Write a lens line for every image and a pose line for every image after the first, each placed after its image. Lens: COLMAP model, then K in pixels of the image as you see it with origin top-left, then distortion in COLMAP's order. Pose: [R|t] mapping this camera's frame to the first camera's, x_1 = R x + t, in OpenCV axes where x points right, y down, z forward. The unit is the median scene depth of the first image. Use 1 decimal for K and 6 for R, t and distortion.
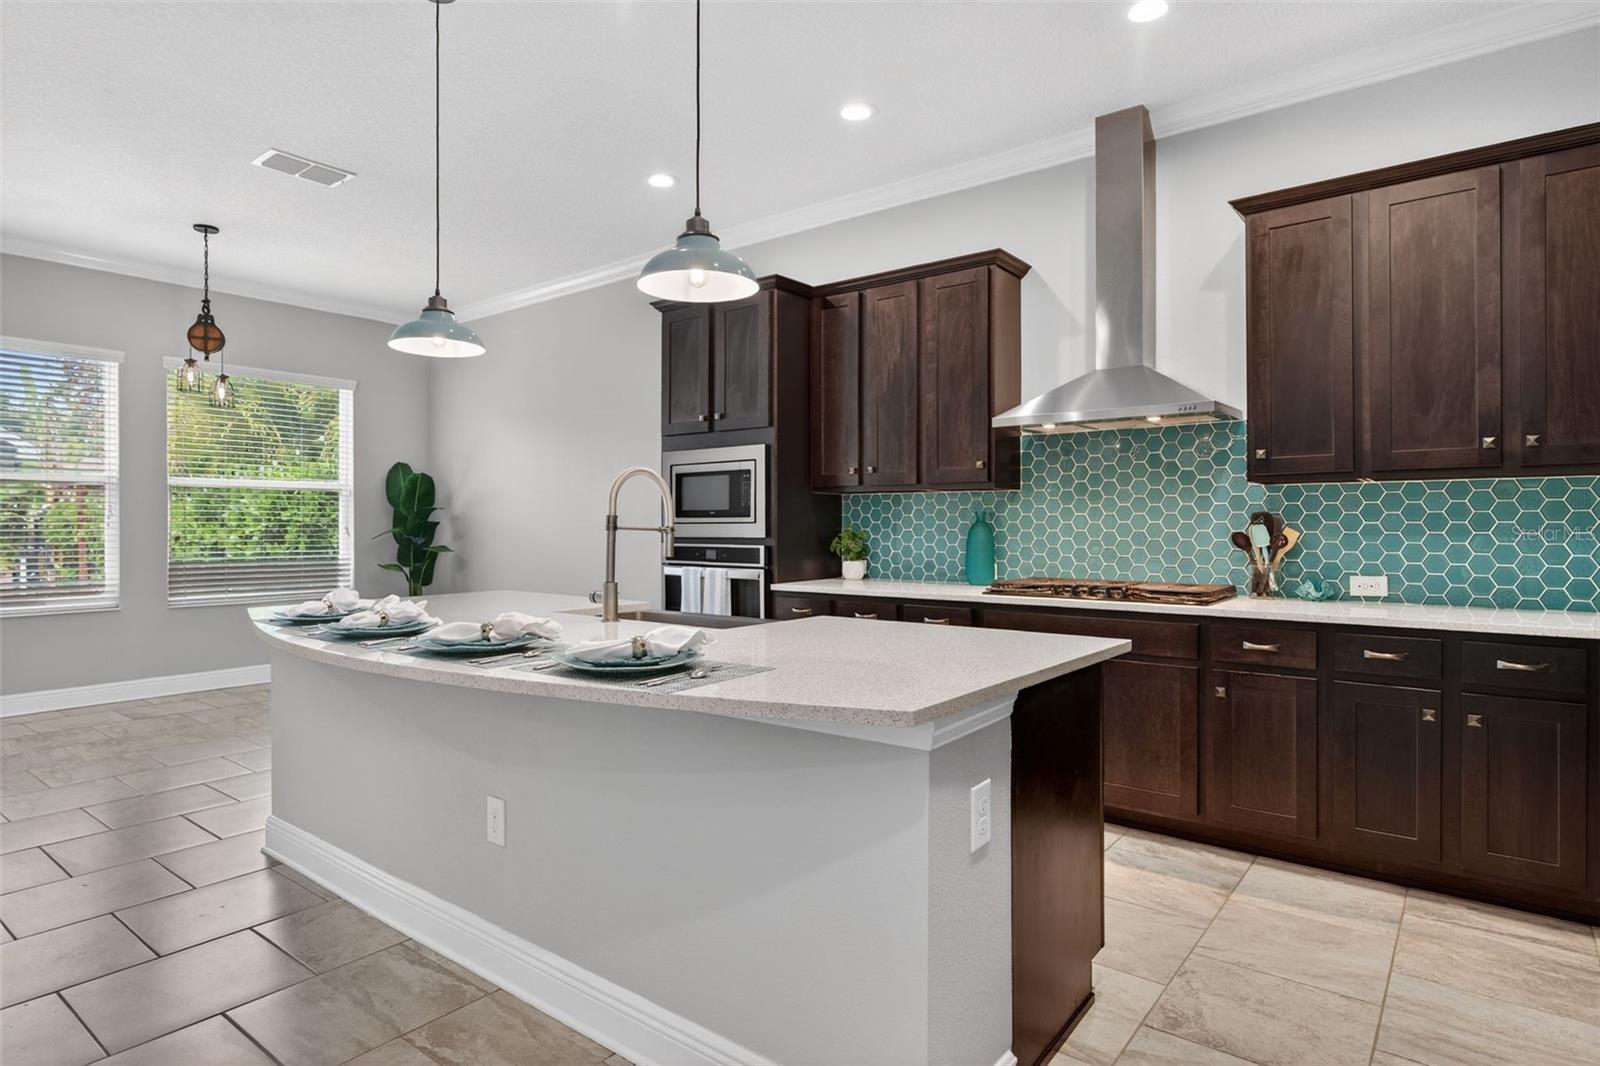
lens RADIAL K [[888.9, 0, 806.5], [0, 888.9, 517.8], [0, 0, 1]] dist [0.000902, 0.000725]
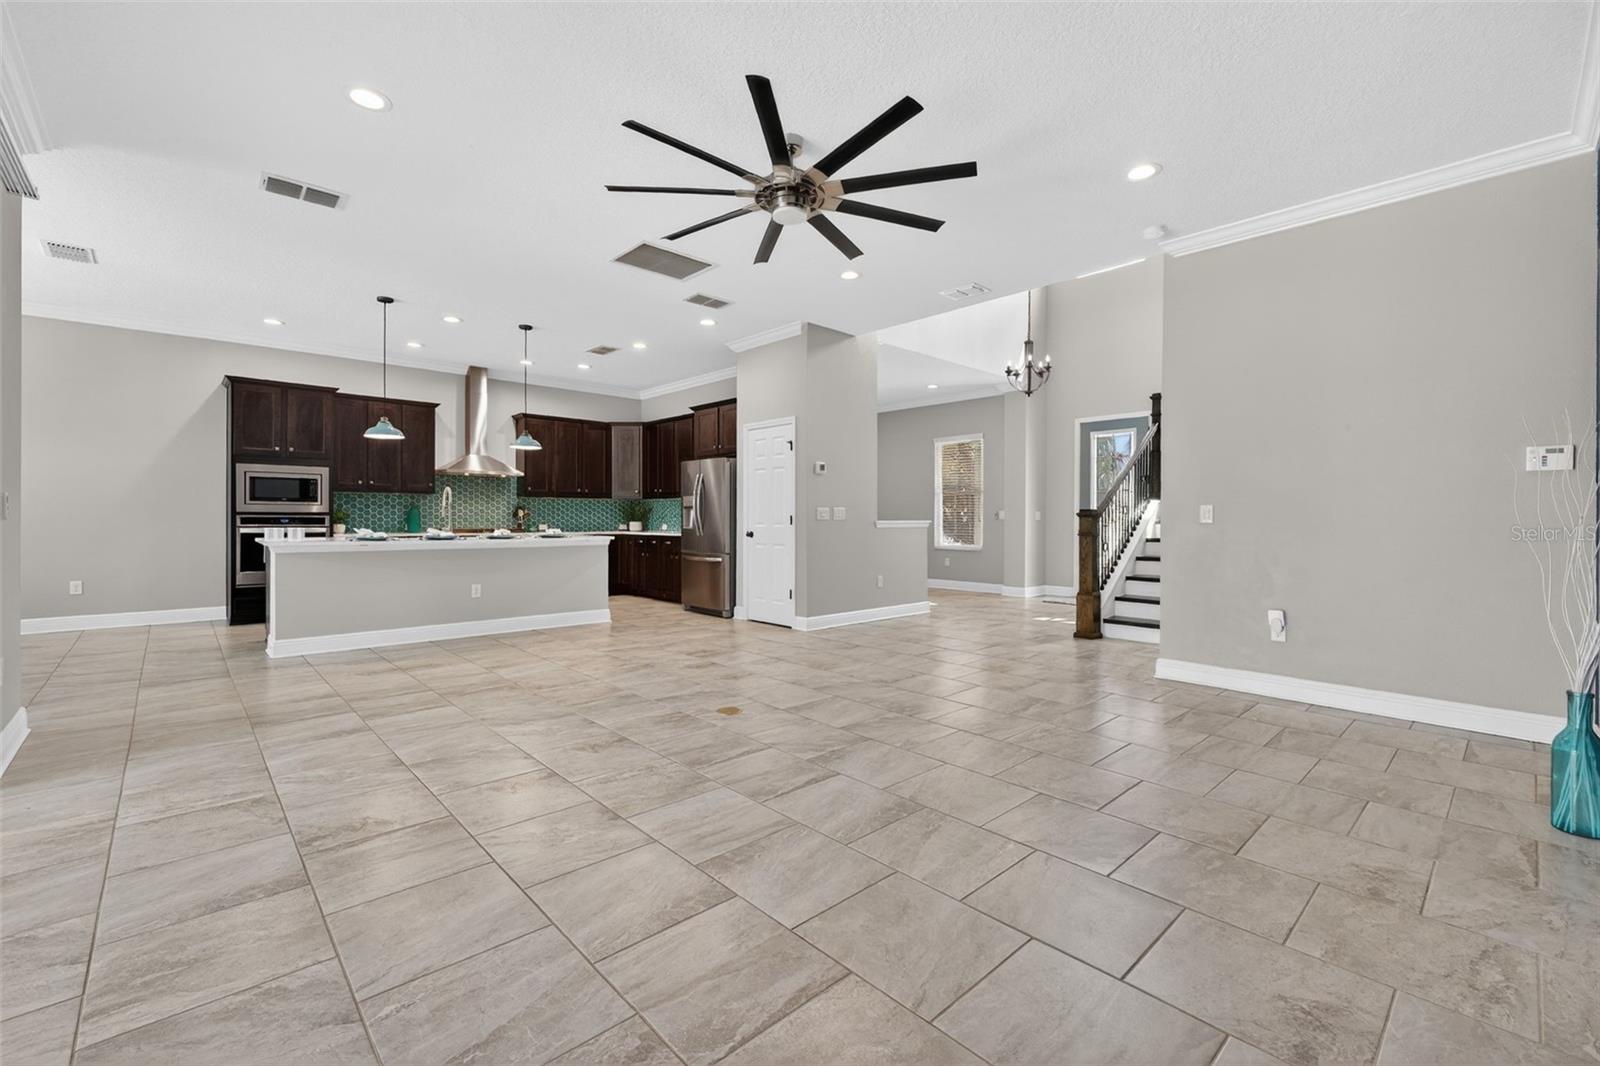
lens RADIAL K [[676.6, 0, 808.0], [0, 676.6, 522.9], [0, 0, 1]] dist [-0.000419, -0.000178]
pose [[0.150958, -0.002147, 0.988538, -1.524889], [-0.011695, 0.999924, 0.003958, 0.029446], [-0.988471, -0.012158, 0.150921, -0.368082]]
